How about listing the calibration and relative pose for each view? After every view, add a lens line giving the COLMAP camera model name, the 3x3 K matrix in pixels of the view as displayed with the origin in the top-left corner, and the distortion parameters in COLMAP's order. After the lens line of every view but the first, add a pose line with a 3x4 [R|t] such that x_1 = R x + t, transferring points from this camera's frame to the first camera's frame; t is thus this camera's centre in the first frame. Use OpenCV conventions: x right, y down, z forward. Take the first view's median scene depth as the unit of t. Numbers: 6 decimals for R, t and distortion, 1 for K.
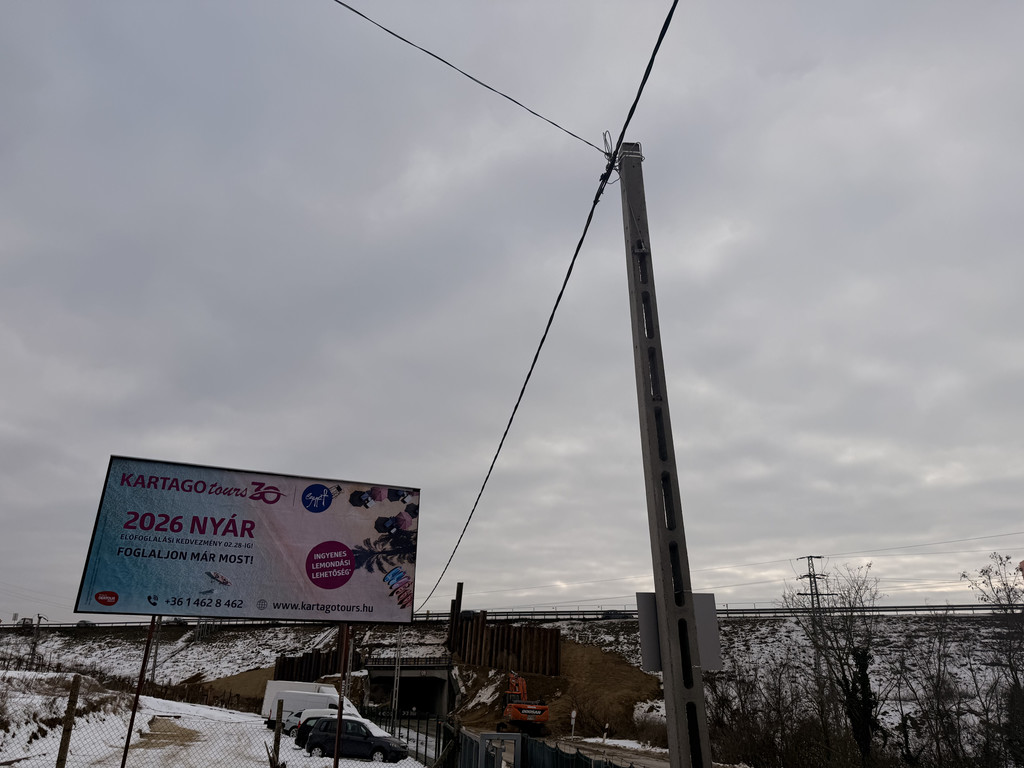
lens RADIAL K [[708.6, 0, 515.1], [0, 708.6, 382.3], [0, 0, 1]] dist [0.154057, -0.300341]
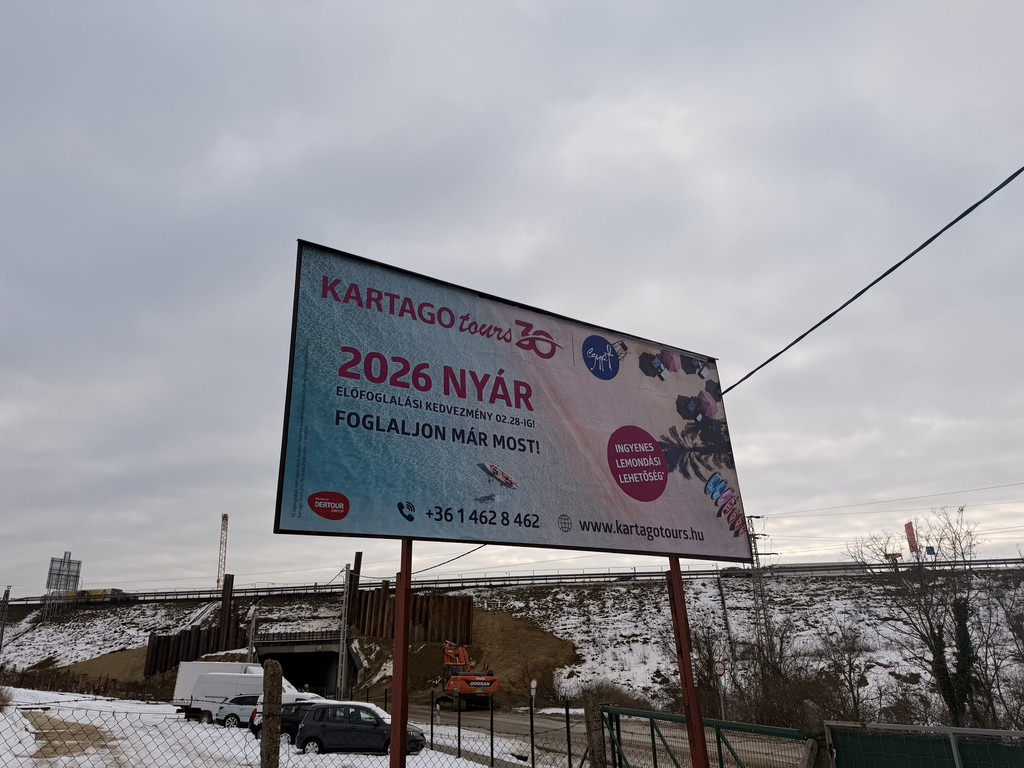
lens RADIAL K [[712.7, 0, 512.0], [0, 712.7, 379.0], [0, 0, 1]] dist [0.094913, -0.127732]
pose [[0.983808, 0.029742, 0.176740, -0.457174], [-0.035571, 0.998920, 0.029906, 0.165107], [-0.175660, -0.035709, 0.983803, 0.421194]]
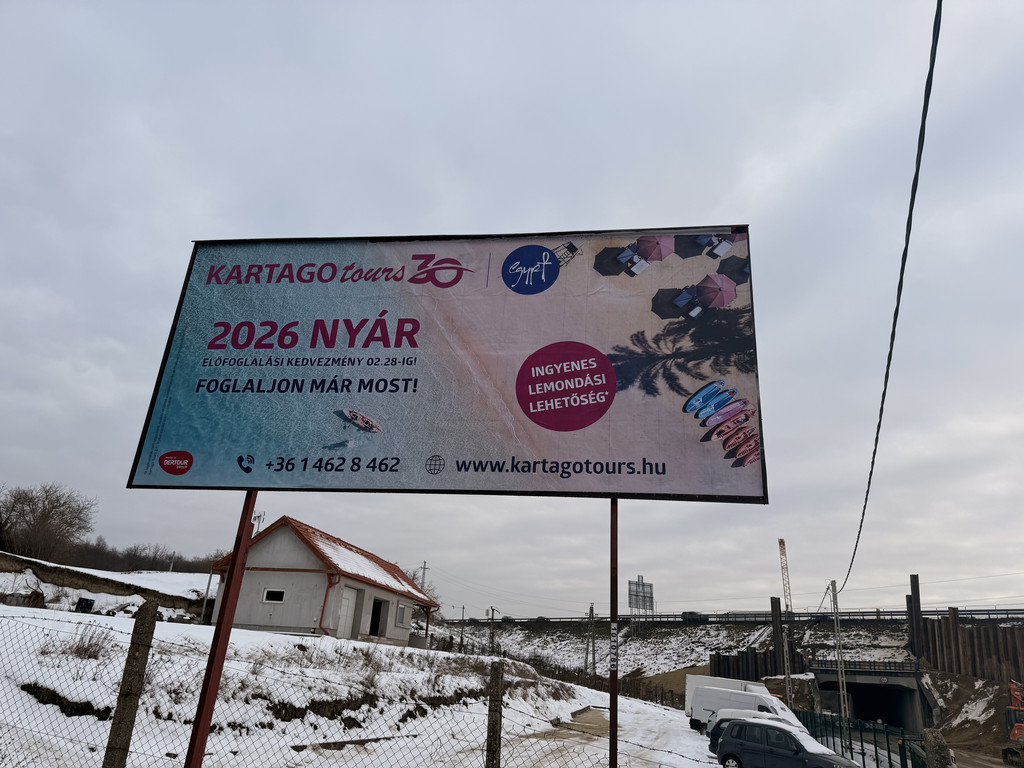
lens RADIAL K [[712.0, 0, 520.3], [0, 712.0, 391.5], [0, 0, 1]] dist [0.132123, -0.214882]
pose [[0.848002, -0.152465, -0.507590, -0.041939], [0.156750, 0.987032, -0.034602, 0.262814], [0.506283, -0.050222, 0.860904, 0.564592]]
